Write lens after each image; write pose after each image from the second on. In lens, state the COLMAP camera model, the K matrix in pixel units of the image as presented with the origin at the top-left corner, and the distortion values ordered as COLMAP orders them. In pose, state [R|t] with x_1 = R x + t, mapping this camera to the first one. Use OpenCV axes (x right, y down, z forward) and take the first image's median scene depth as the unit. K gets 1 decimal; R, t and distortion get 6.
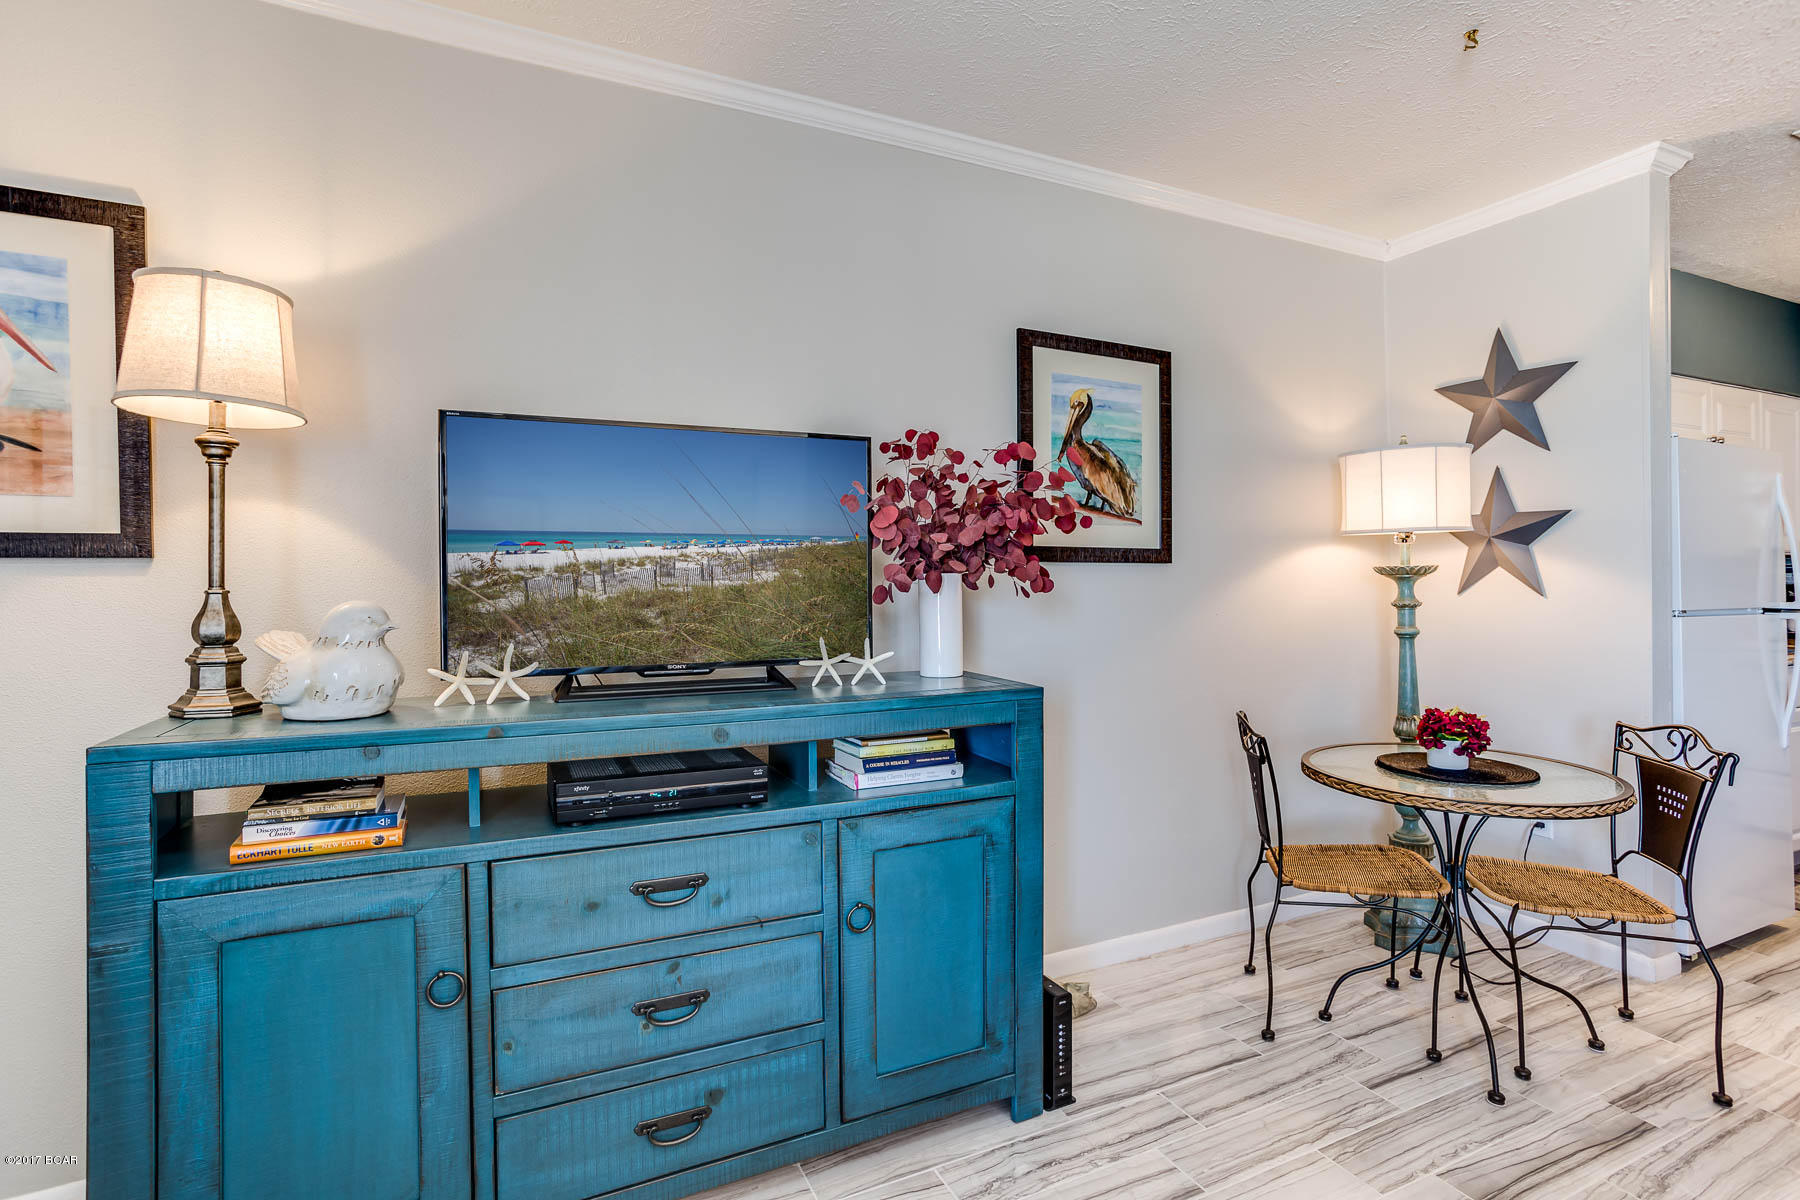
lens RADIAL K [[851.5, 0, 885.7], [0, 851.5, 587.6], [0, 0, 1]] dist [-0.035159, 0.016827]
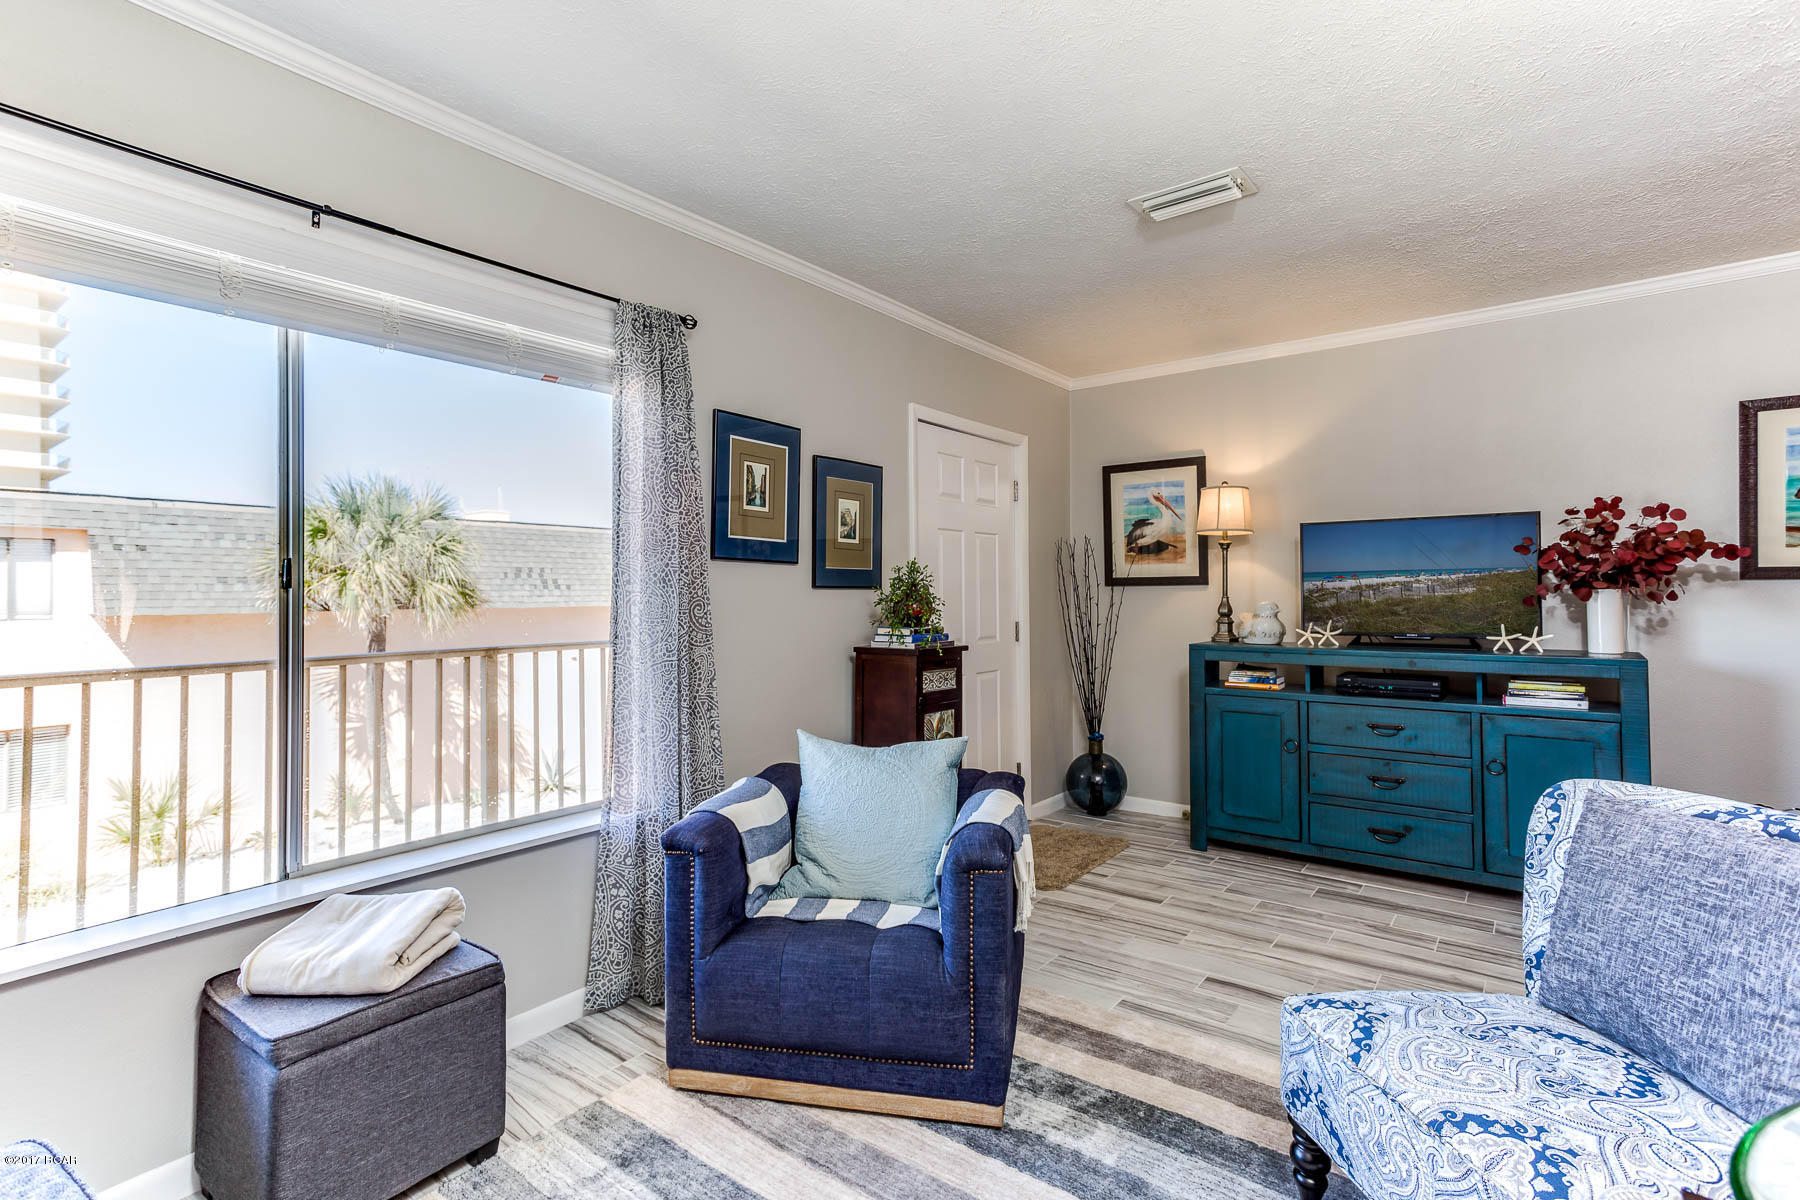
lens RADIAL K [[851.5, 0, 903.2], [0, 851.5, 600.6], [0, 0, 1]] dist [-0.035159, 0.016827]
pose [[0.463721, 0.006300, -0.885959, 1.069385], [-0.000233, 0.999976, 0.006989, -0.004168], [0.885981, -0.003034, 0.463711, -1.118346]]
